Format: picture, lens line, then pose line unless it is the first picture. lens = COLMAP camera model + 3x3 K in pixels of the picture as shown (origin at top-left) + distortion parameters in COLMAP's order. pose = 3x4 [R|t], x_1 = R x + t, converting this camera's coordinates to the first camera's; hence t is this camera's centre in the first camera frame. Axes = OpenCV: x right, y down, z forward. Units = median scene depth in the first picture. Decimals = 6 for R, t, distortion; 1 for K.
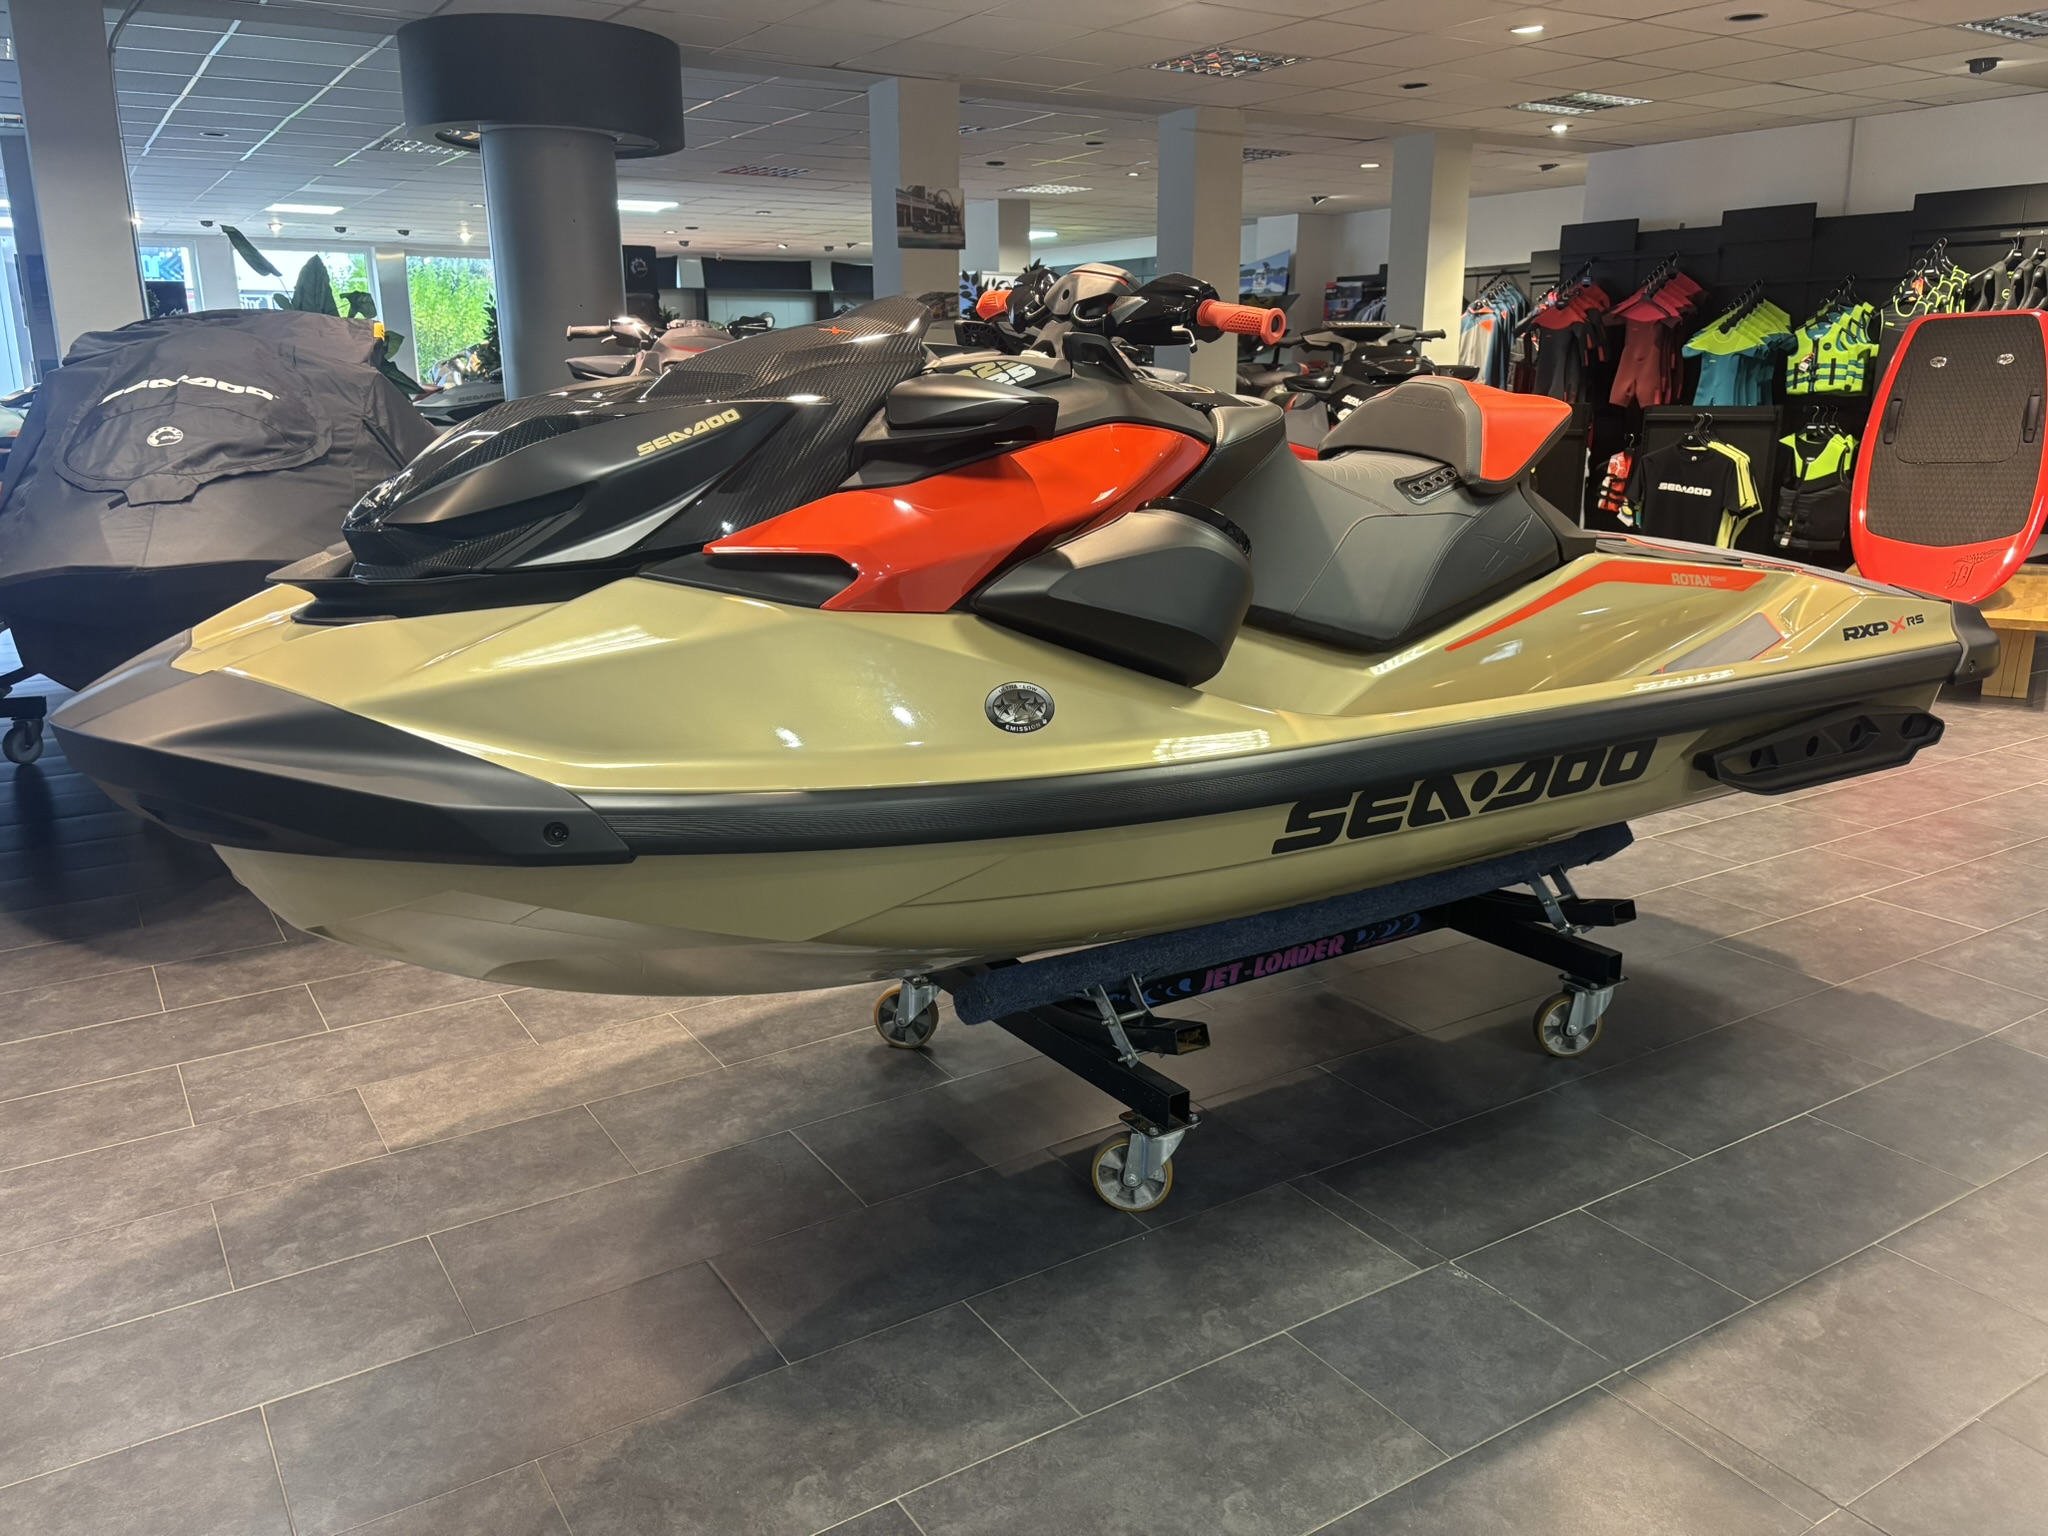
lens RADIAL K [[1548.2, 0, 1024.0], [0, 1548.2, 768.0], [0, 0, 1]] dist [0.045804, -0.041388]
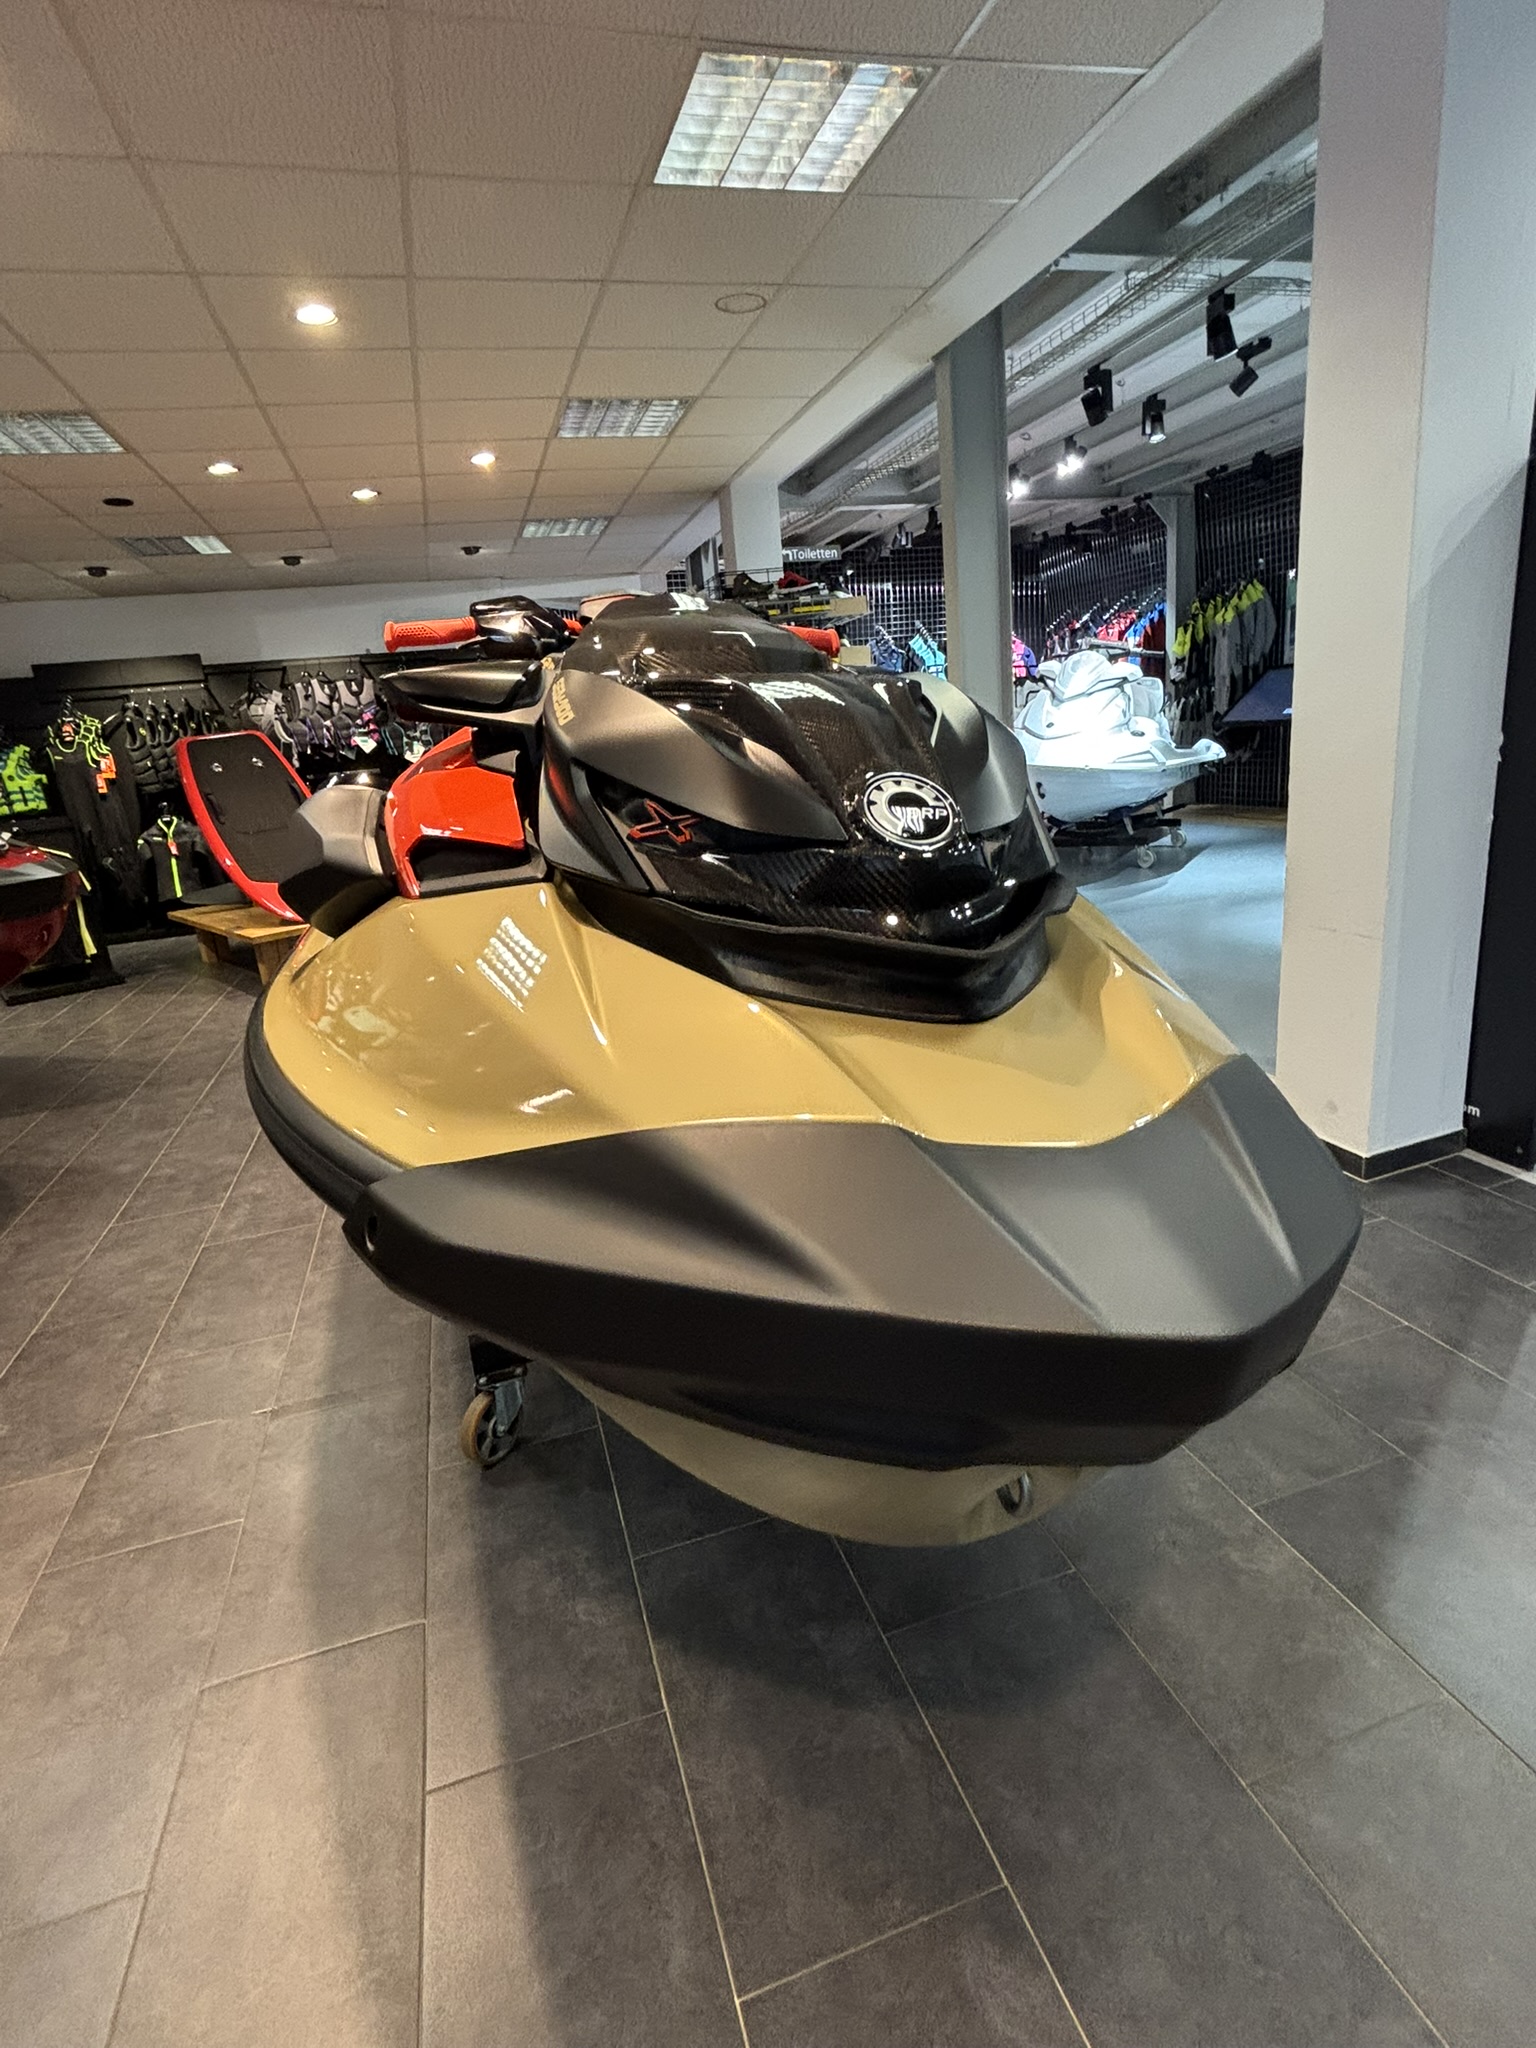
lens RADIAL K [[1013.2, 0, 768.0], [0, 1013.2, 1024.0], [0, 0, 1]] dist [-0.002766, -0.000433]
pose [[0.258118, -0.291191, 0.921186, -0.194389], [0.328561, 0.923121, 0.199739, -0.046653], [-0.908528, 0.251109, 0.333948, 0.225005]]
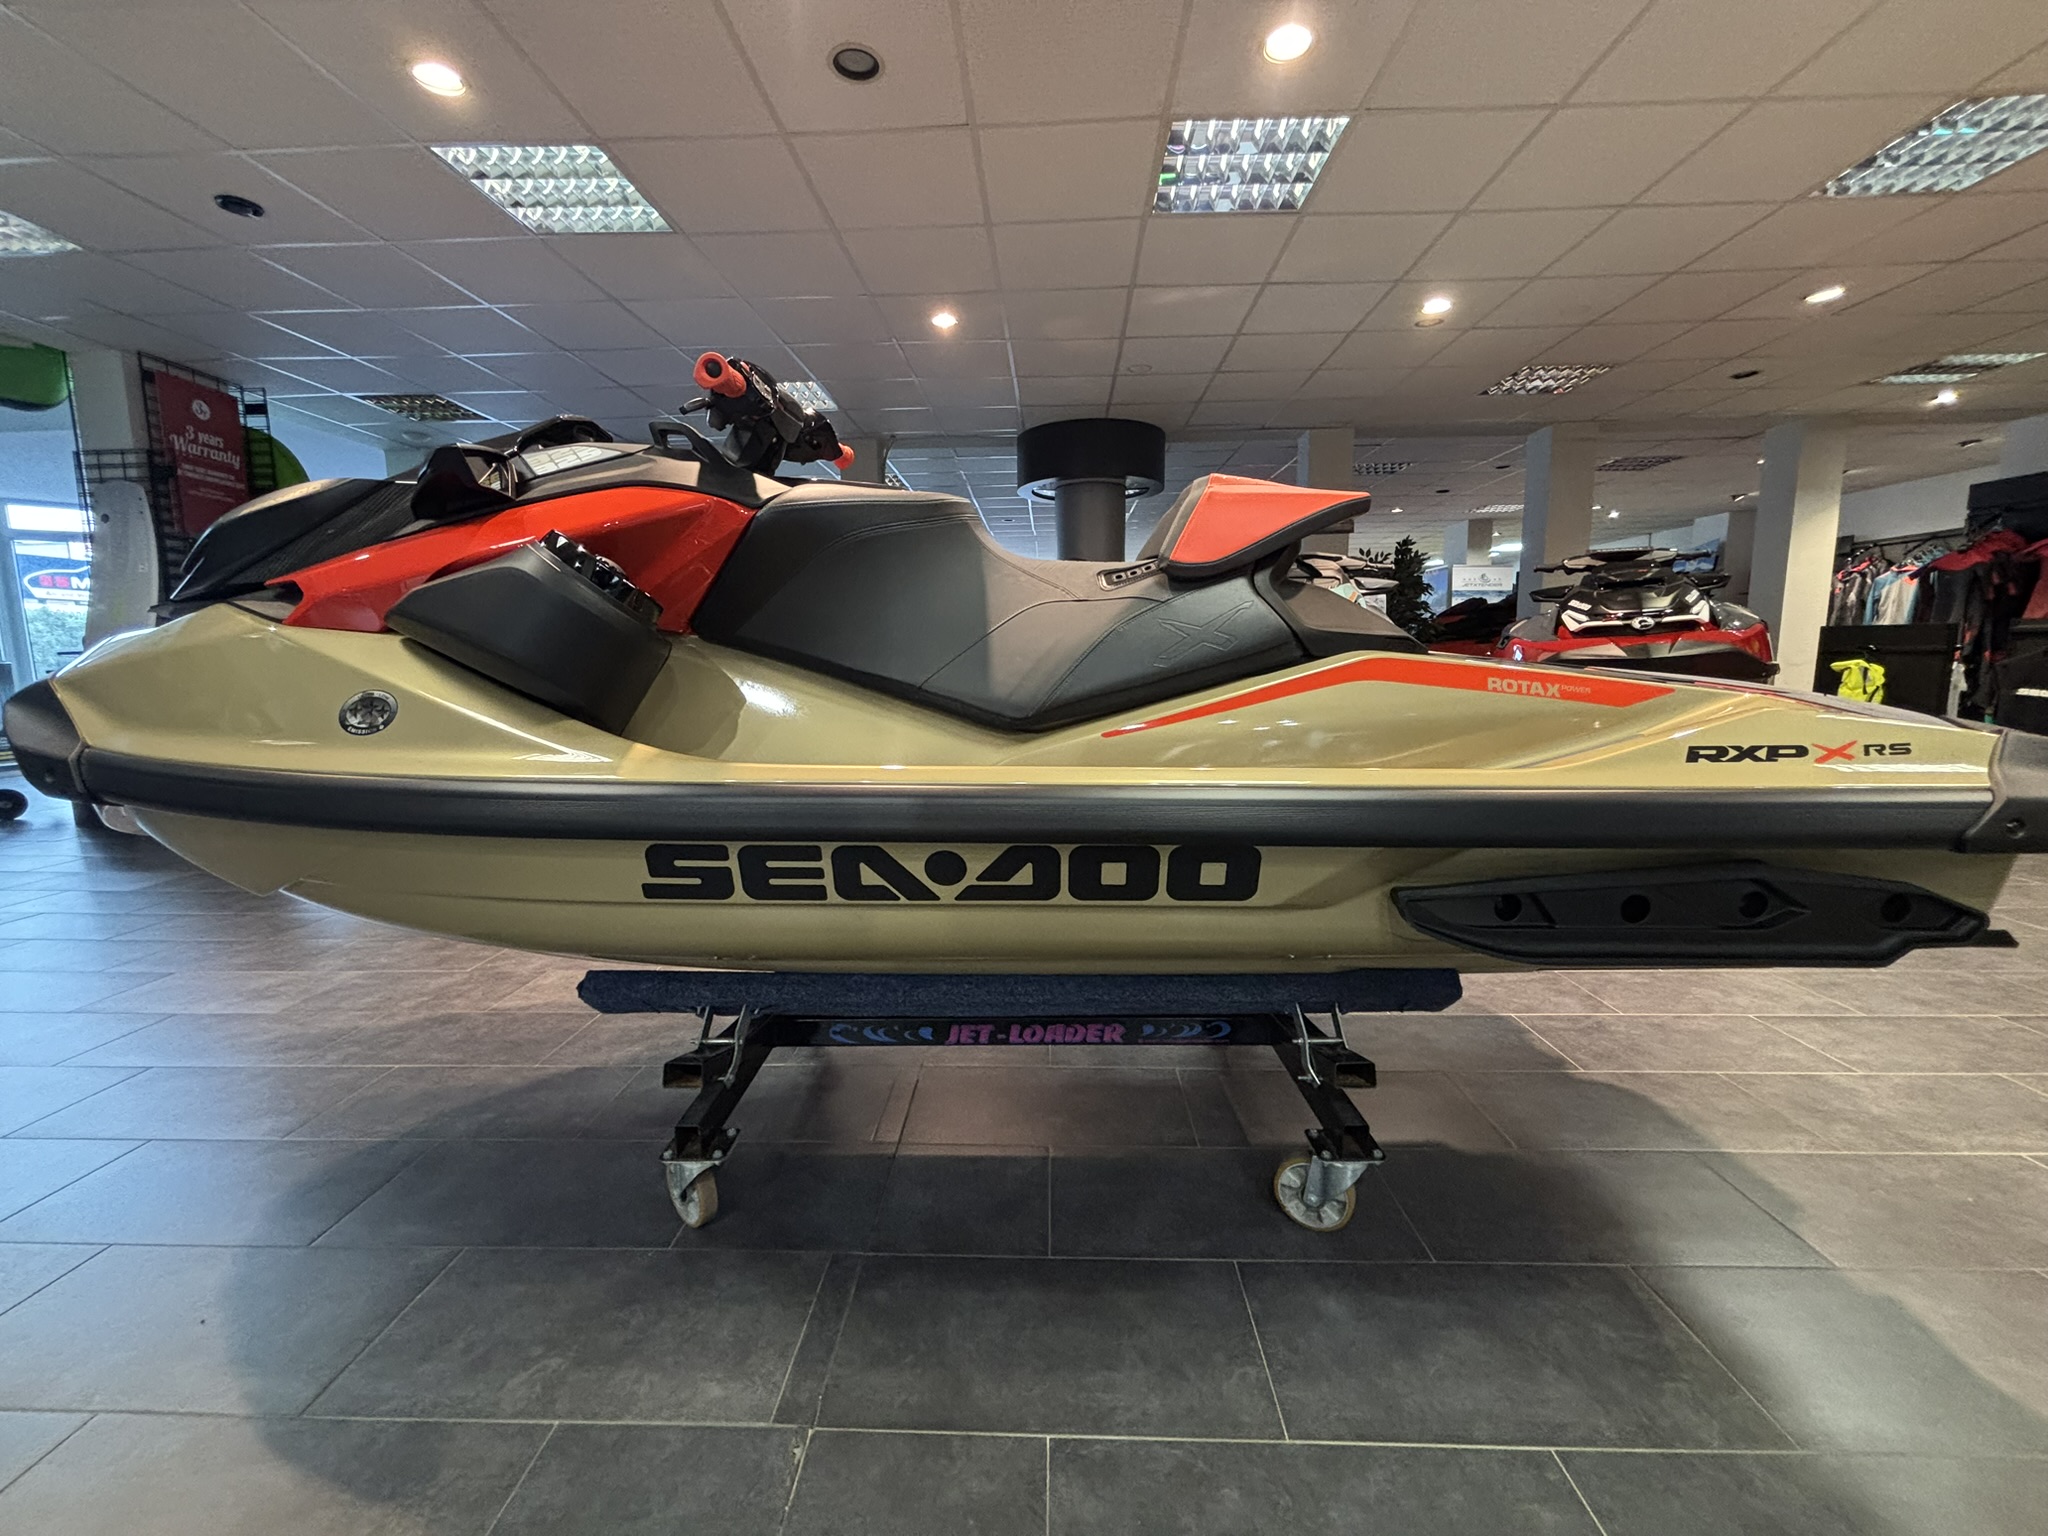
lens RADIAL K [[830.4, 0, 1021.1], [0, 830.4, 760.5], [0, 0, 1]] dist [-0.000525, -0.000149]
pose [[0.824548, 0.065285, -0.562013, 0.170407], [-0.132017, 0.988102, -0.078906, -0.004822], [0.550174, 0.139257, 0.823356, 0.185756]]
